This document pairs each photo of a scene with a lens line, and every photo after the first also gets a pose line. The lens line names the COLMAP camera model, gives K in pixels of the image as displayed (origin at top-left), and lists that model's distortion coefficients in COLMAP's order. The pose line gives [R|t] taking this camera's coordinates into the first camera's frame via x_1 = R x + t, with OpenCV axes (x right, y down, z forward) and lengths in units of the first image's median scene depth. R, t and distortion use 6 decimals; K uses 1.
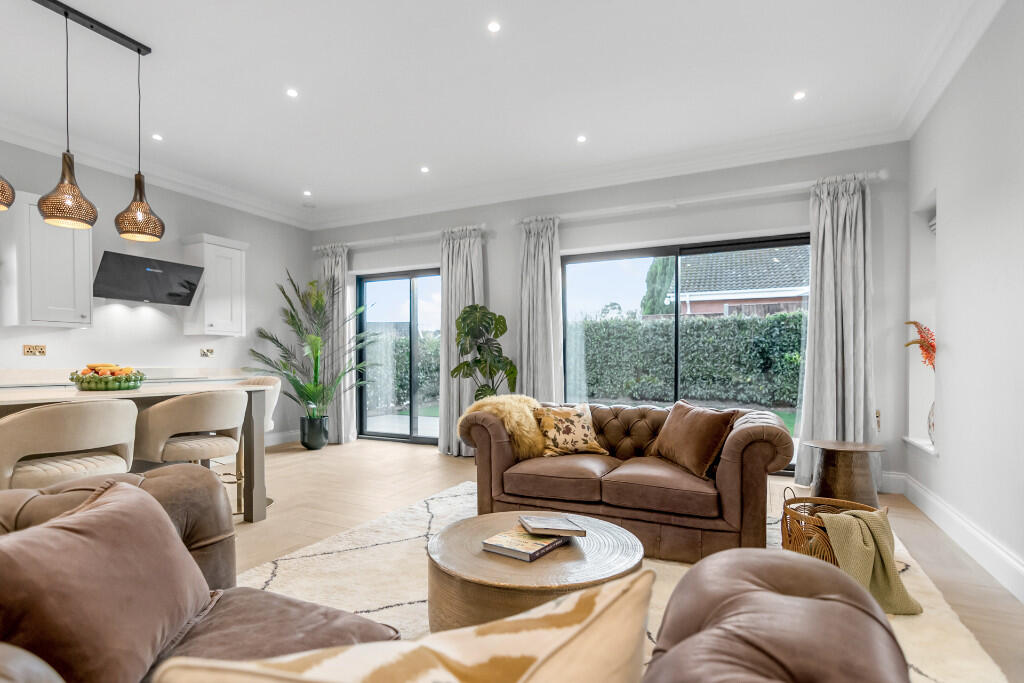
lens RADIAL K [[515.6, 0, 502.0], [0, 515.6, 366.4], [0, 0, 1]] dist [-0.000430, -0.000460]
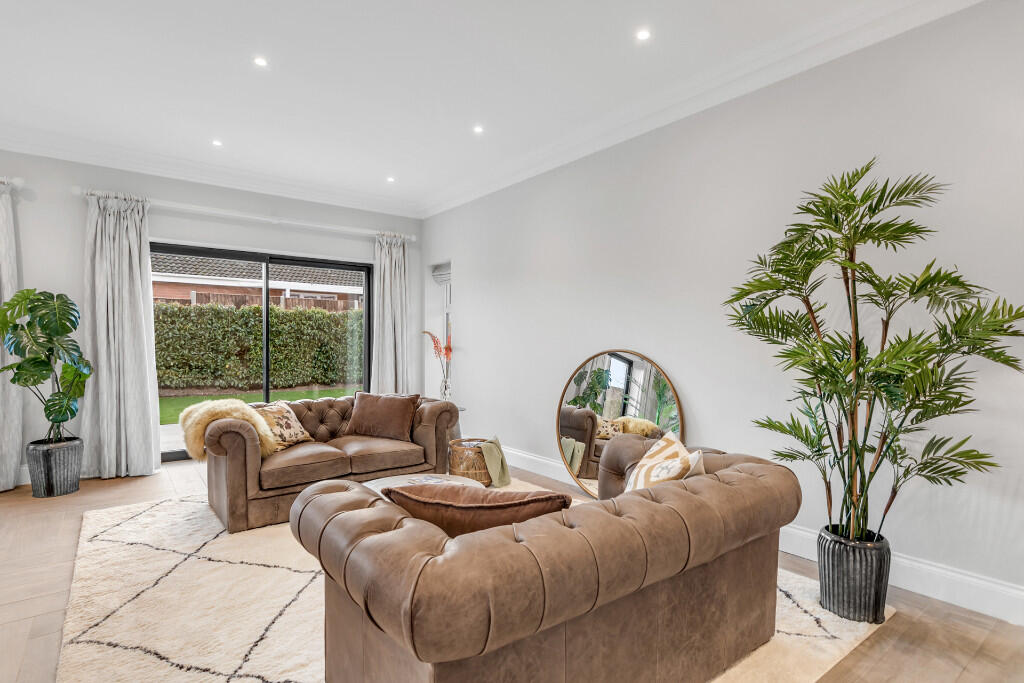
lens RADIAL K [[515.3, 0, 510.3], [0, 515.3, 344.3], [0, 0, 1]] dist [-0.000851, -0.000149]
pose [[0.439780, -0.002834, 0.898101, -0.540649], [0.004336, 0.999990, 0.001033, -0.044640], [-0.898095, 0.003440, 0.439788, 0.034615]]
